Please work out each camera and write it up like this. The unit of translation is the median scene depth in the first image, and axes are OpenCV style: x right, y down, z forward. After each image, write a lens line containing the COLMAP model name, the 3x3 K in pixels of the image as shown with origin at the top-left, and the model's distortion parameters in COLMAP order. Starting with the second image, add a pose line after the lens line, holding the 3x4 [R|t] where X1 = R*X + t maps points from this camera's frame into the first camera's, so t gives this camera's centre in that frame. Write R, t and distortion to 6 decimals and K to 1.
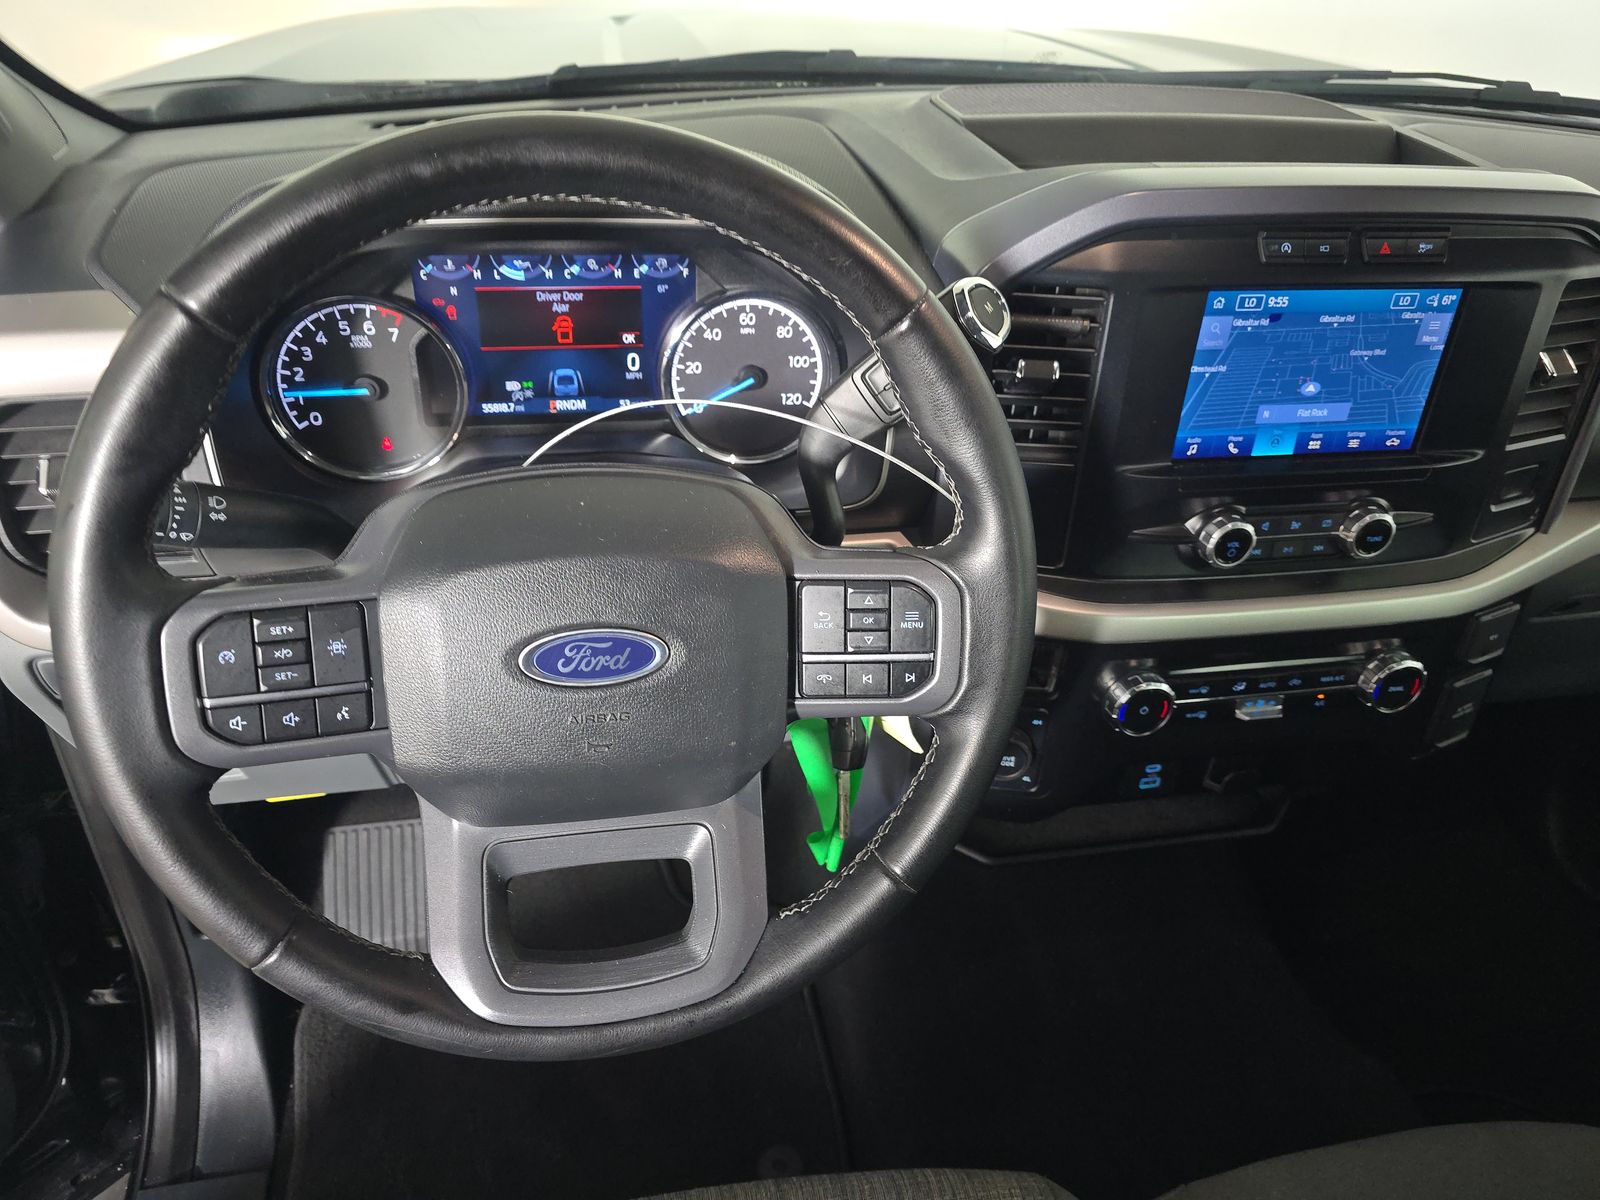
lens RADIAL K [[1074.1, 0, 800.2], [0, 1074.1, 586.8], [0, 0, 1]] dist [0.031791, -0.035672]
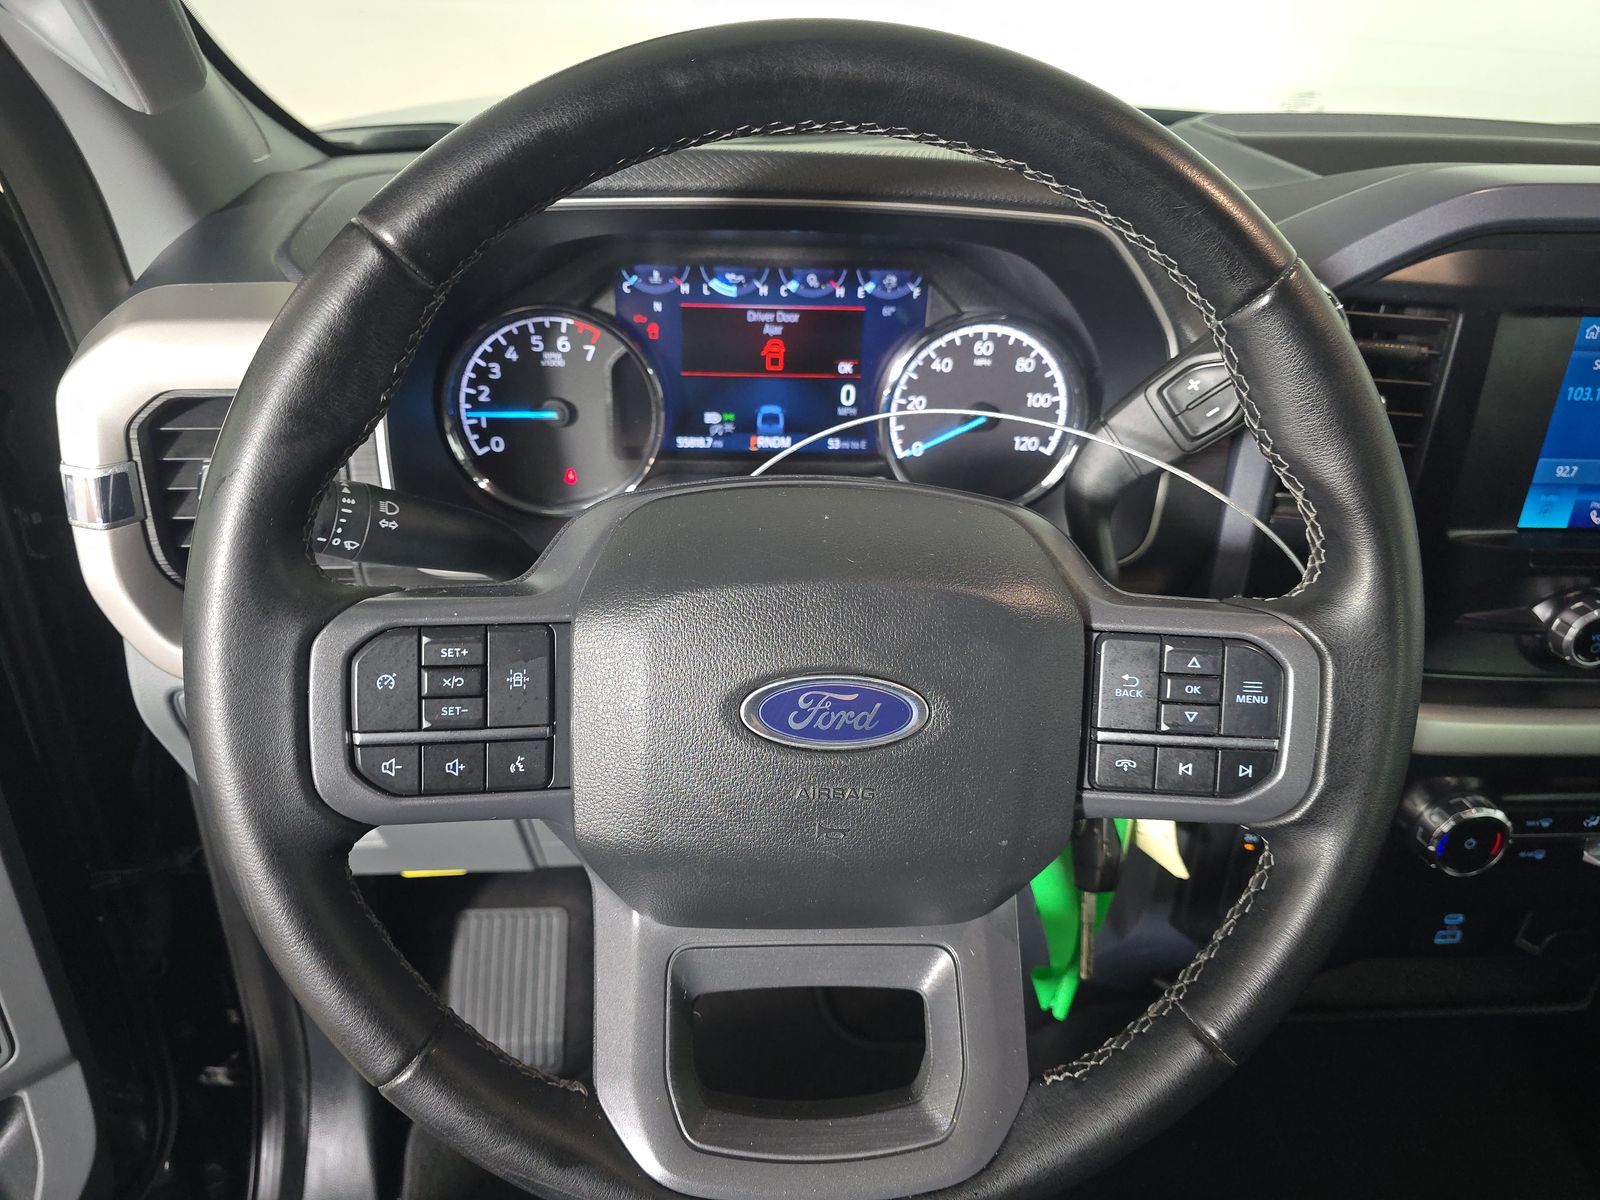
lens RADIAL K [[1074.1, 0, 799.2], [0, 1074.1, 596.9], [0, 0, 1]] dist [0.031791, -0.035672]
pose [[0.991794, 0.046940, -0.118916, -0.088598], [-0.057610, 0.994458, -0.087941, 0.035803], [0.114129, 0.094070, 0.989002, 0.156897]]
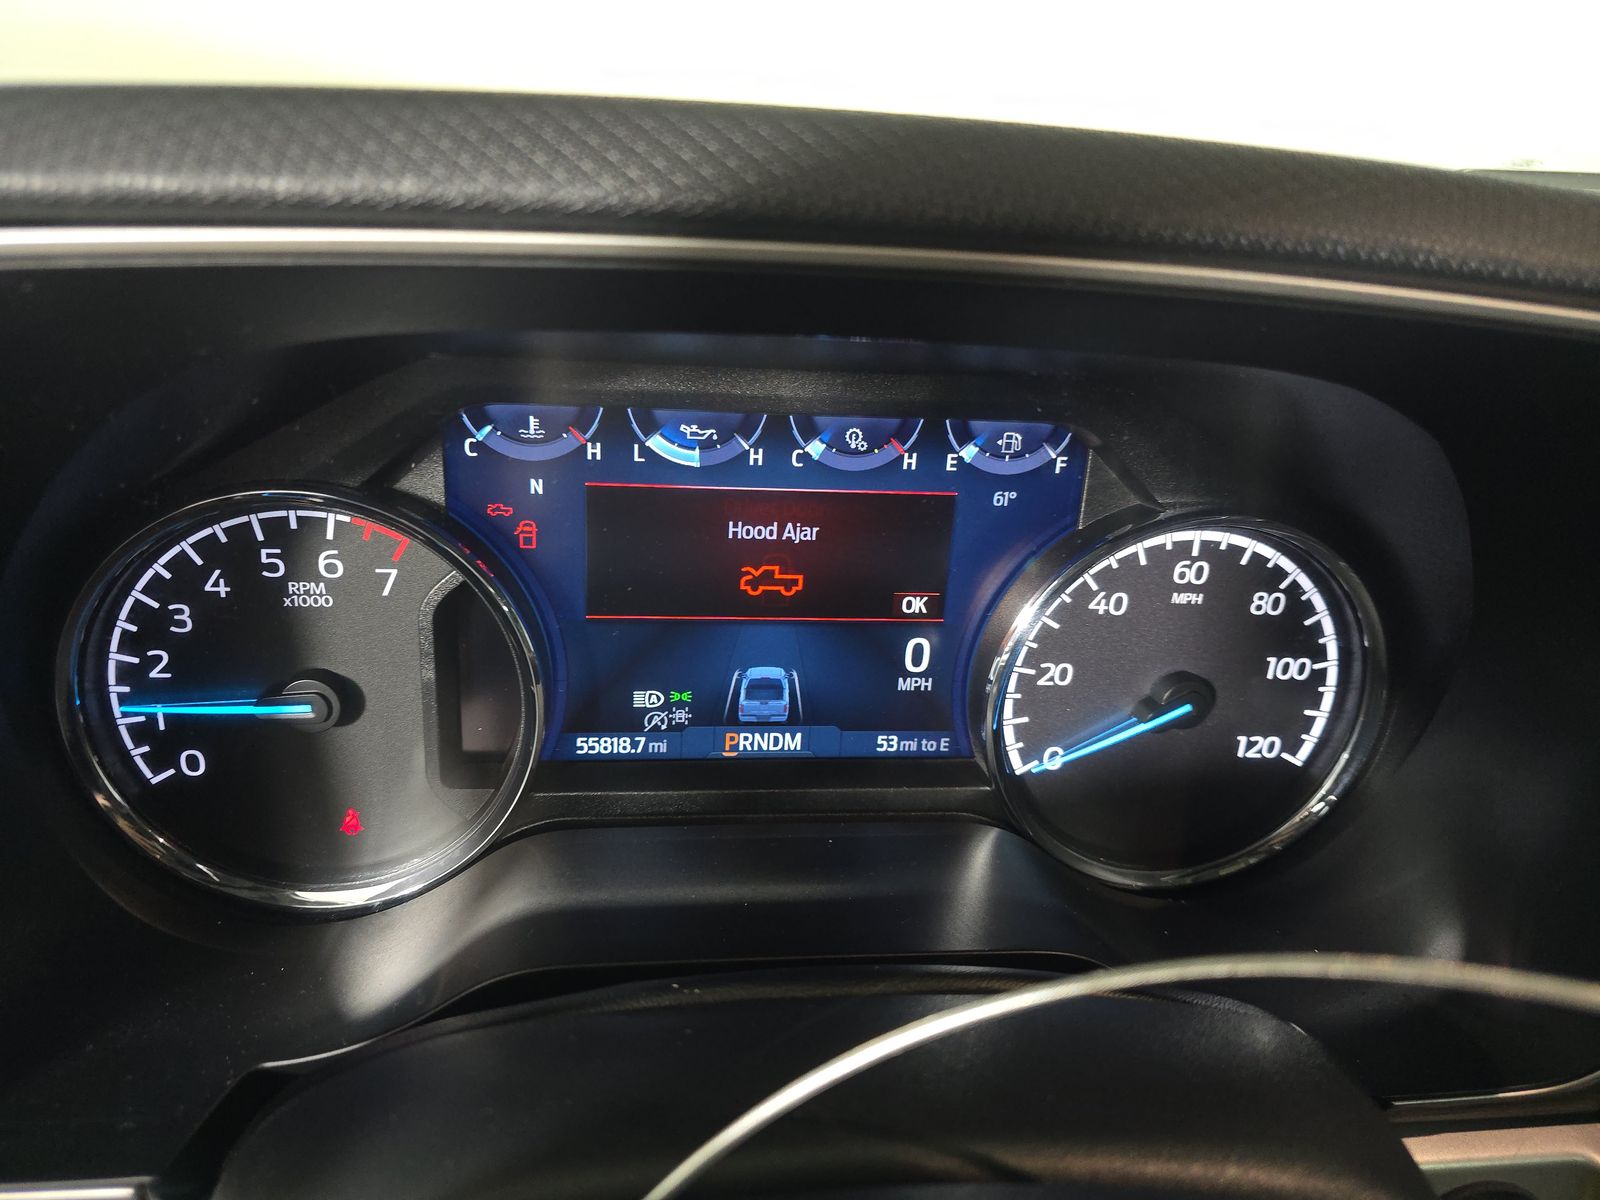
lens RADIAL K [[1074.1, 0, 803.7], [0, 1074.1, 592.9], [0, 0, 1]] dist [0.031791, -0.035672]
pose [[0.996014, 0.042347, -0.078501, -0.180156], [-0.056474, 0.980633, -0.187537, -0.158757], [0.069039, 0.191223, 0.979116, 0.597049]]
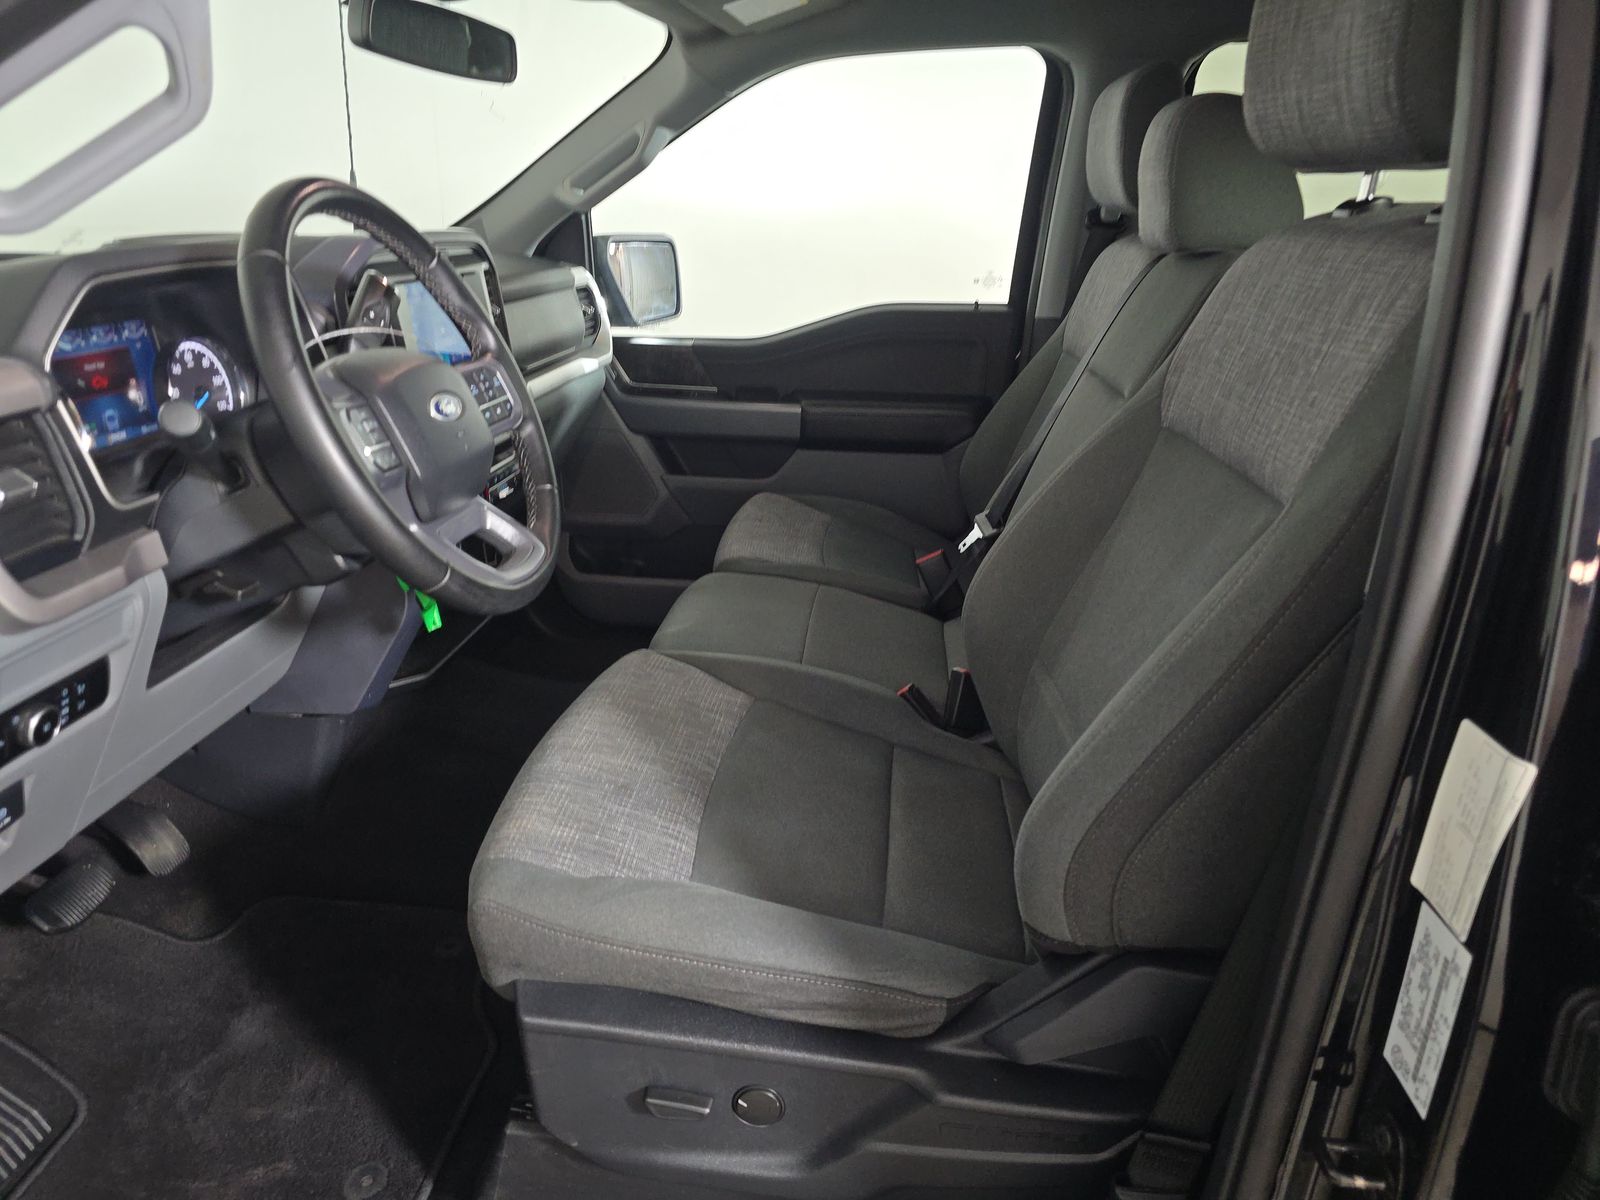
lens RADIAL K [[1074.1, 0, 811.3], [0, 1074.1, 598.1], [0, 0, 1]] dist [0.031791, -0.035672]
pose [[0.271134, -0.373556, 0.887098, -1.379747], [0.556204, 0.812979, 0.172346, 0.274066], [-0.785572, 0.446678, 0.428200, -0.216207]]
